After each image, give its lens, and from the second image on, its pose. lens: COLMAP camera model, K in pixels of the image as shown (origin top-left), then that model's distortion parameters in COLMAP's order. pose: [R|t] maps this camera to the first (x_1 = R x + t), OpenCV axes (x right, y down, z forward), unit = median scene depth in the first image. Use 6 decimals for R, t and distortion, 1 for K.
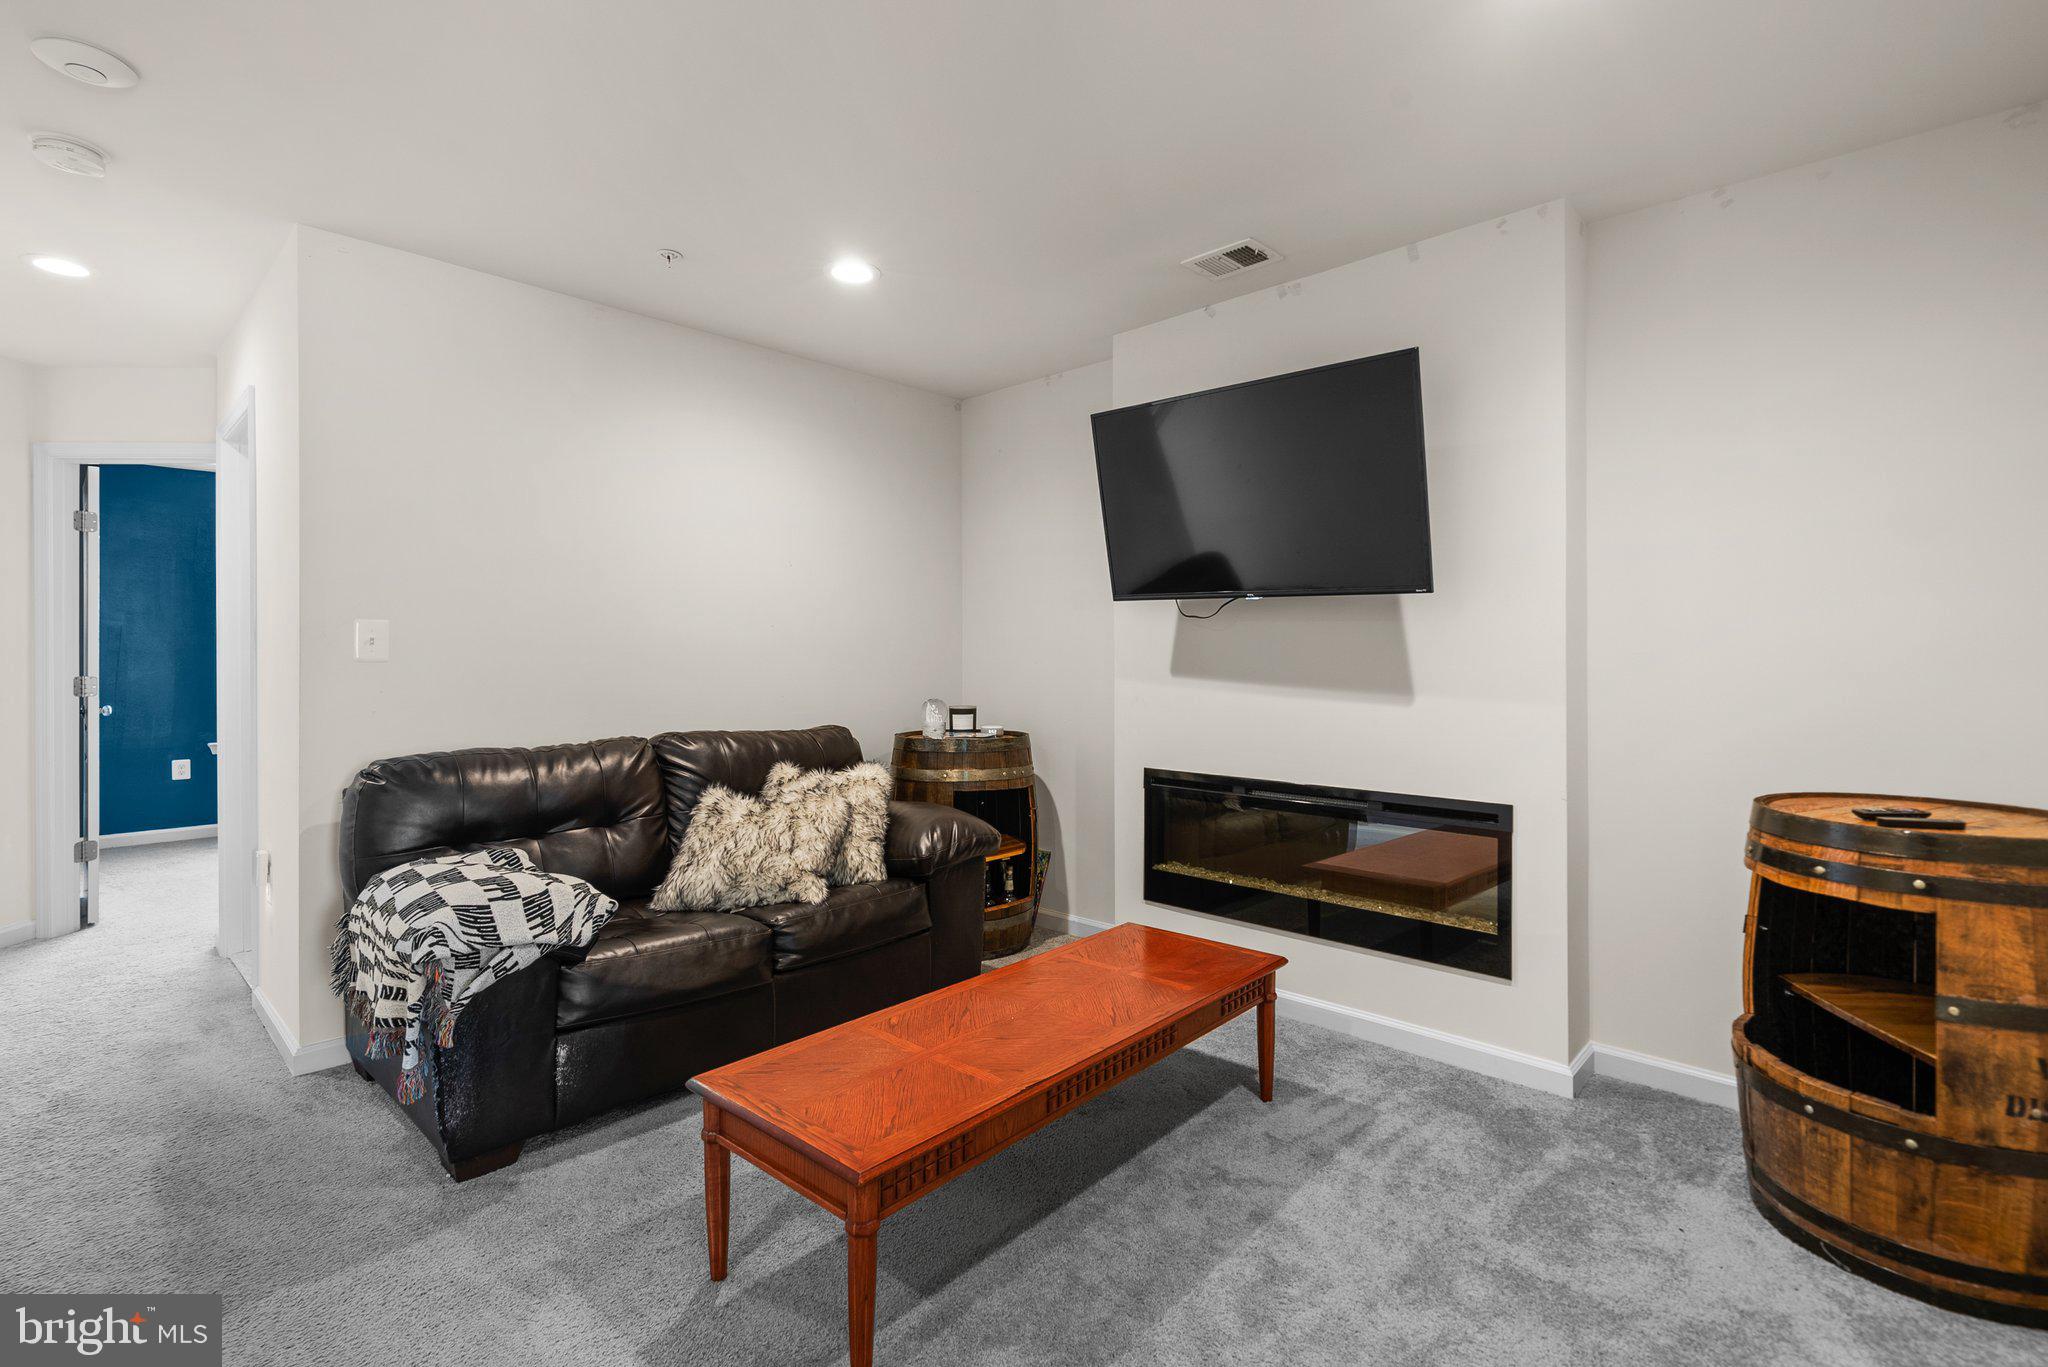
lens RADIAL K [[929.3, 0, 1003.4], [0, 929.3, 662.9], [0, 0, 1]] dist [0.003927, 0.000842]
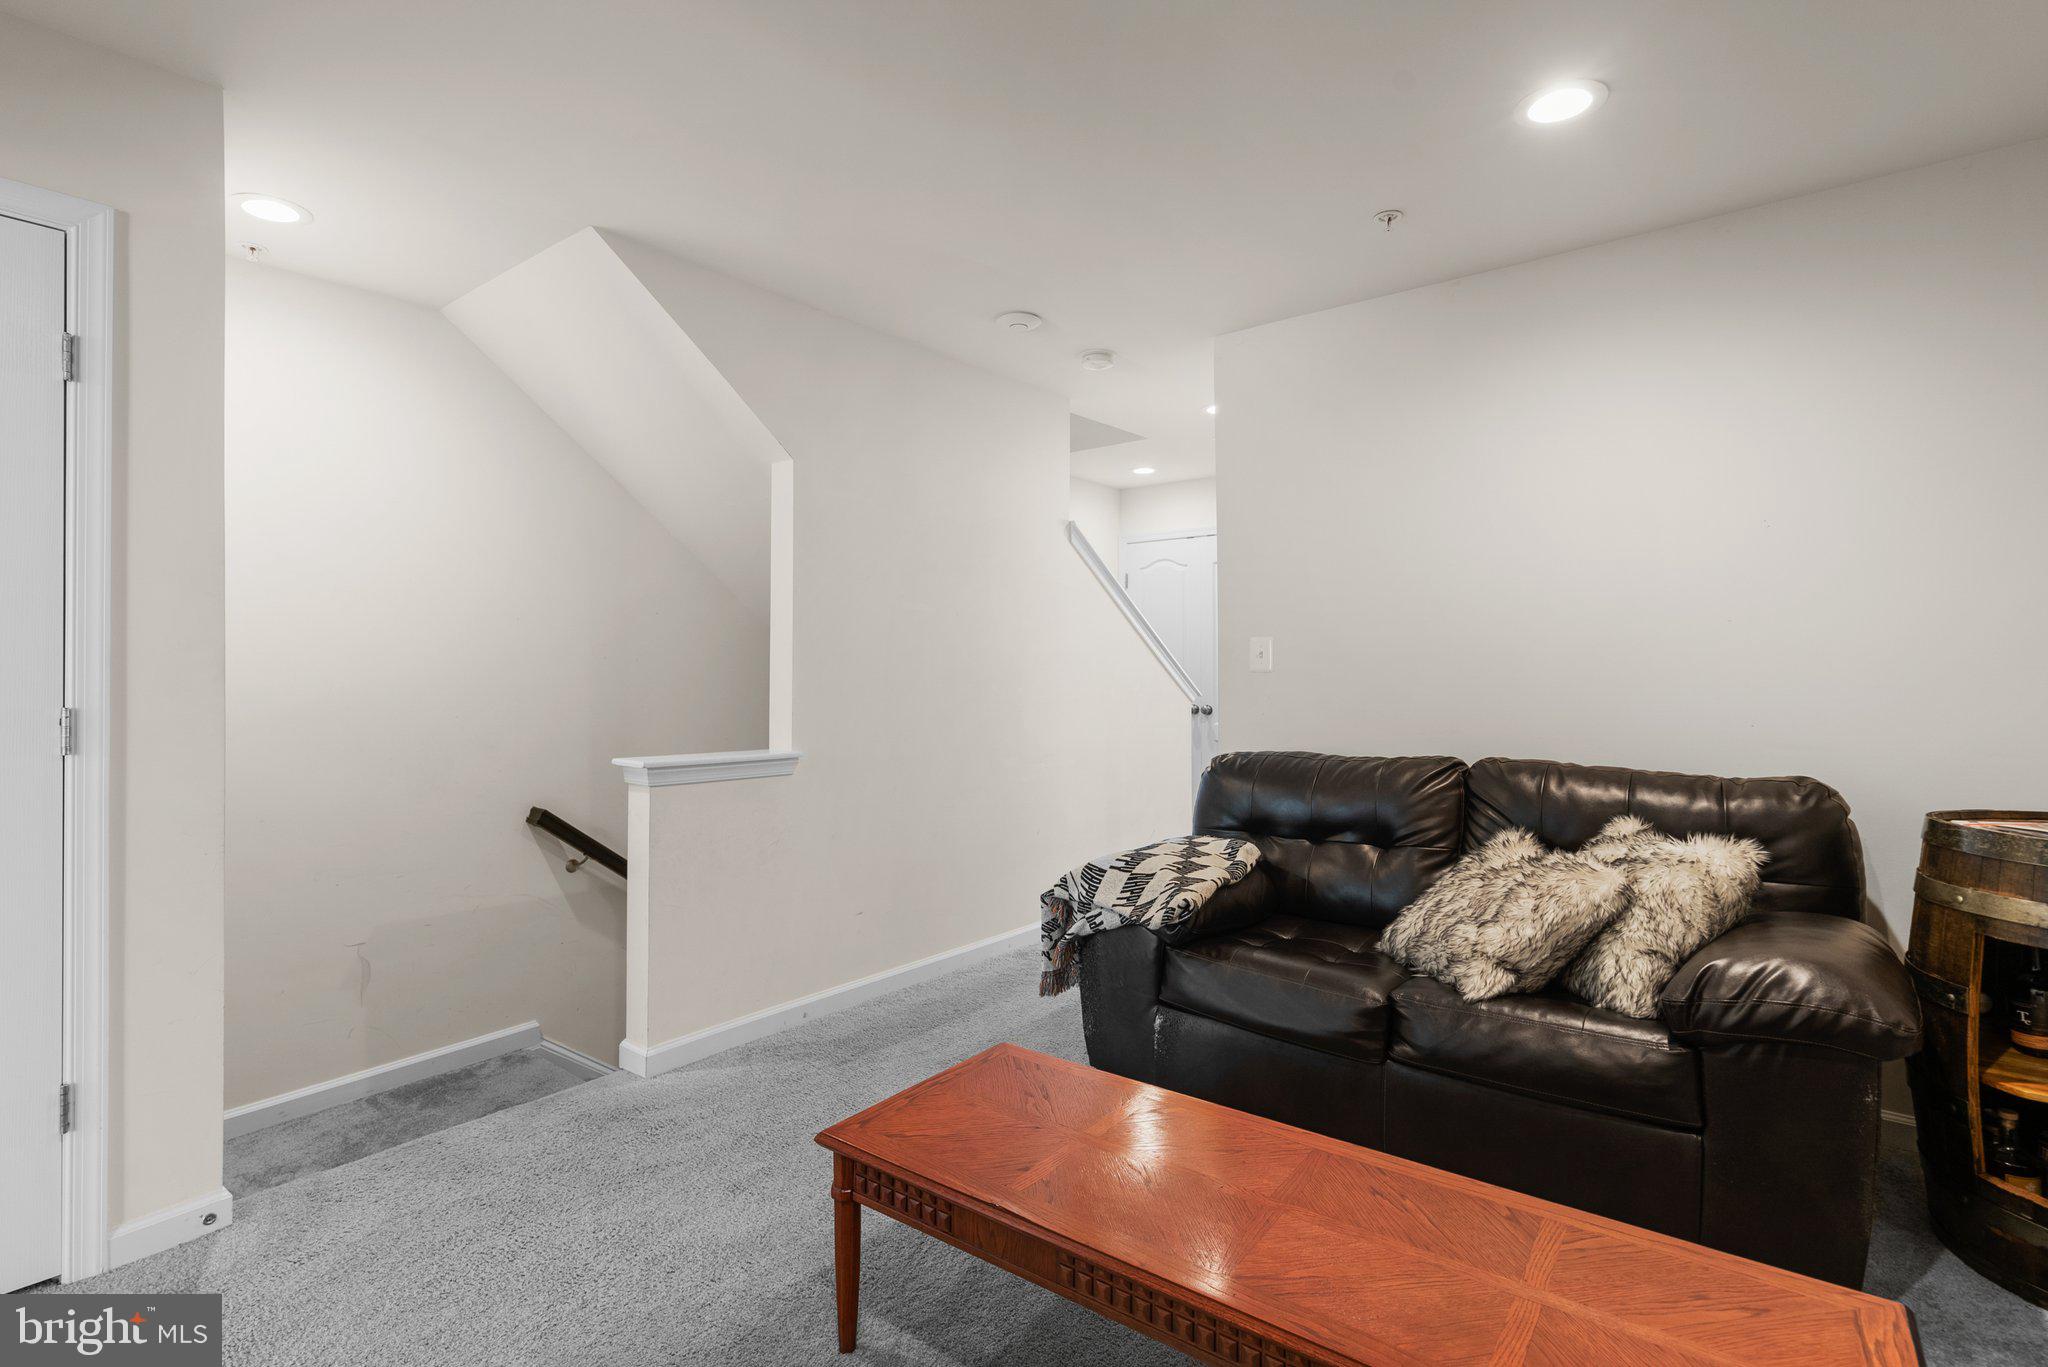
lens RADIAL K [[929.3, 0, 1003.4], [0, 929.3, 662.9], [0, 0, 1]] dist [0.003927, 0.000842]
pose [[0.109989, -0.012121, -0.993859, 0.499469], [-0.000447, 0.999925, -0.012244, 0.000932], [0.993933, 0.001791, 0.109976, 0.556067]]
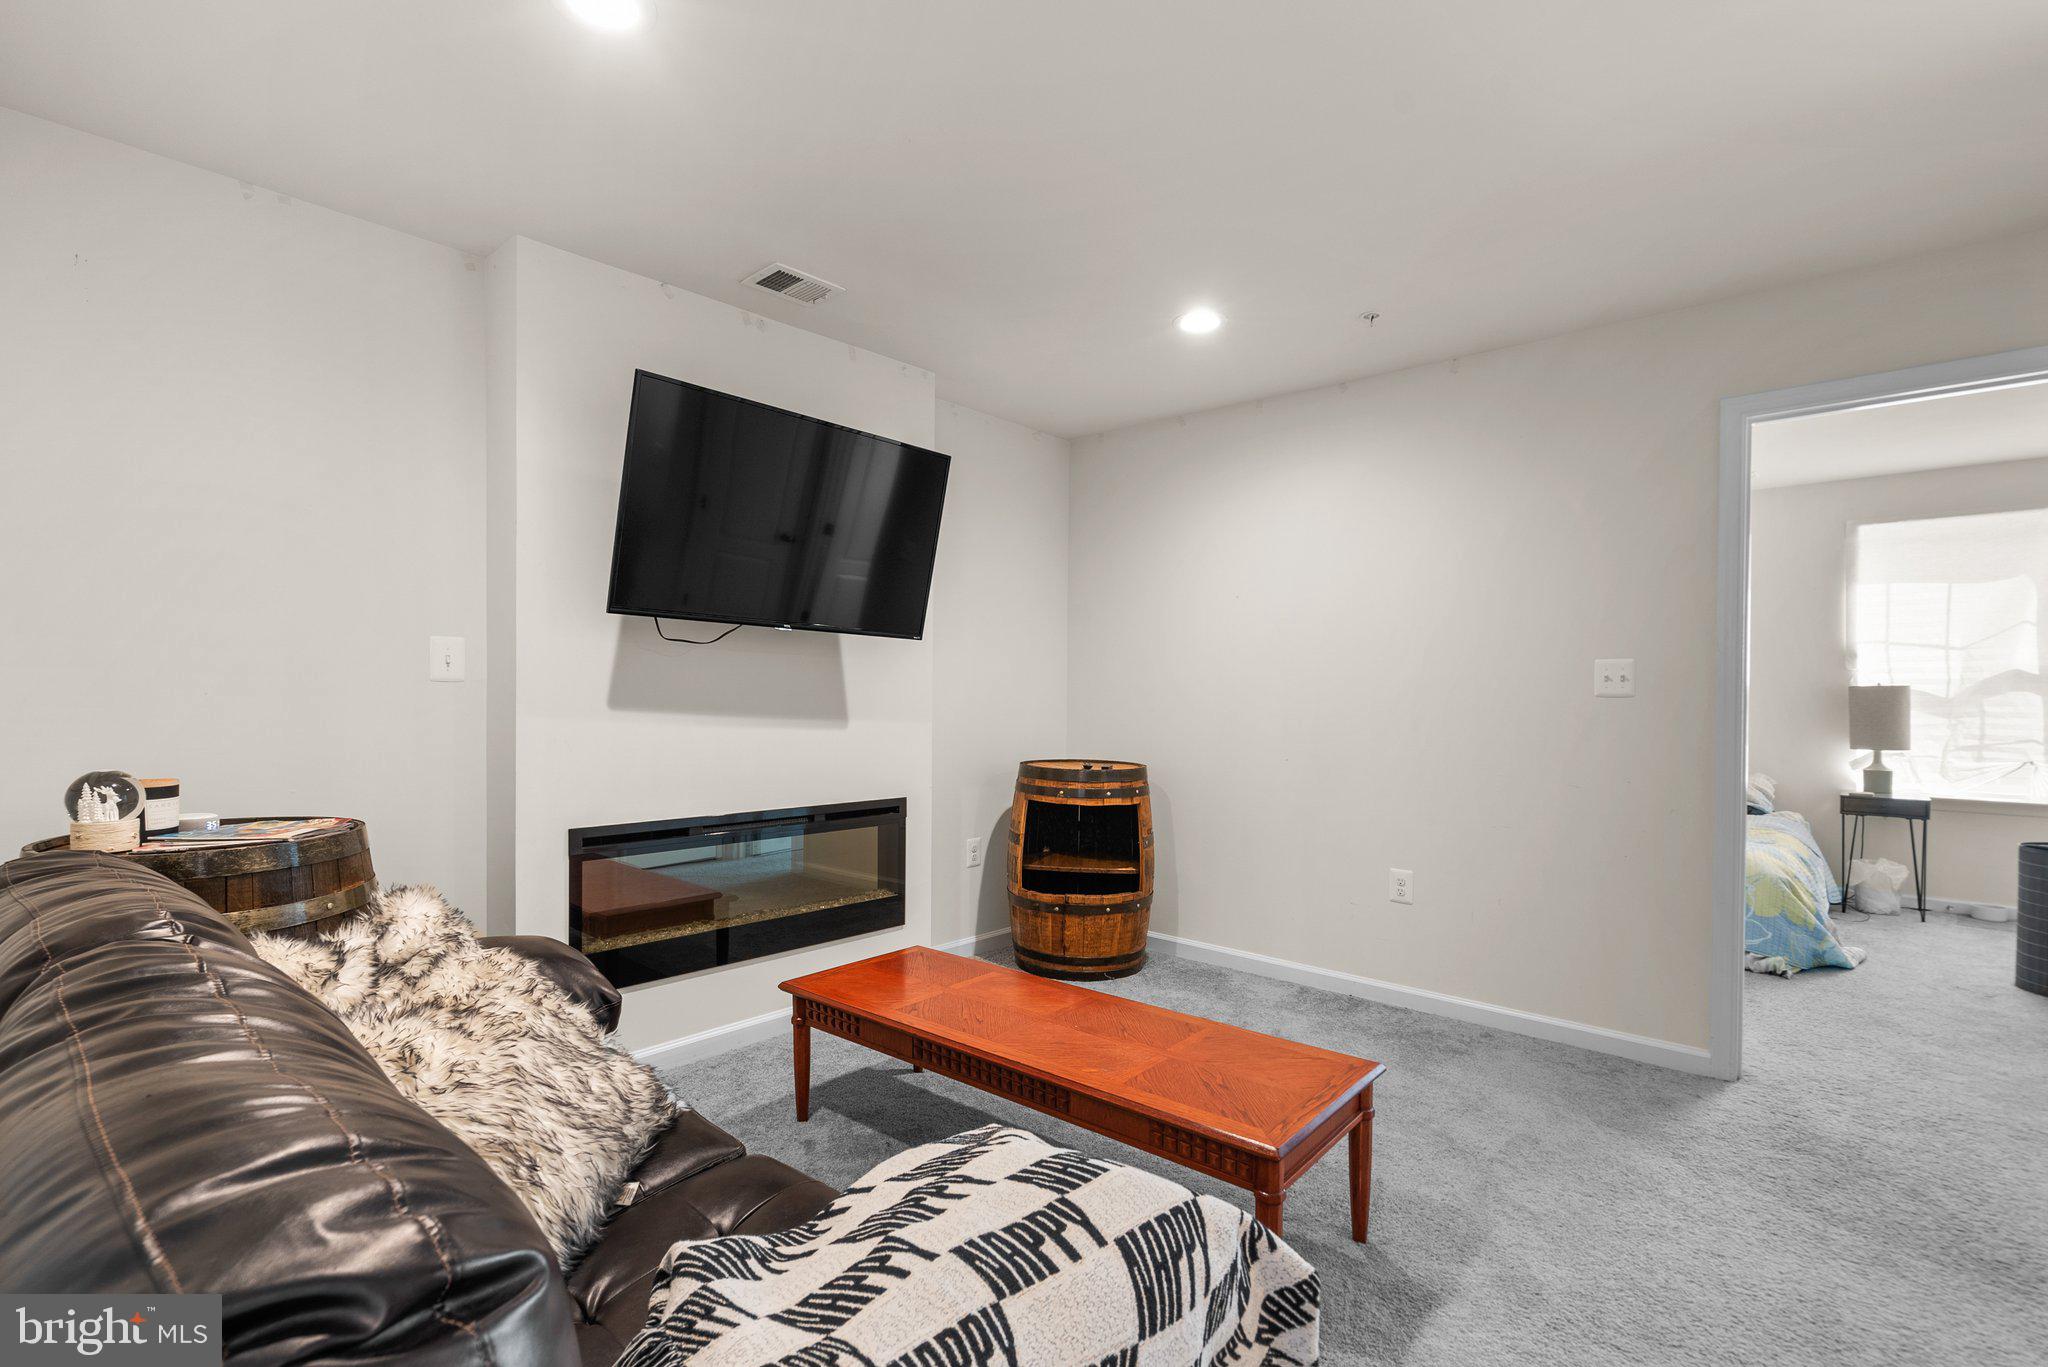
lens RADIAL K [[955.7, 0, 1021.7], [0, 955.7, 697.7], [0, 0, 1]] dist [0.017142, -0.000106]
pose [[-0.020435, -0.008872, 0.999752, -0.809218], [-0.004258, 0.999952, 0.008787, -0.005925], [-0.999782, -0.004077, -0.020472, 0.804744]]
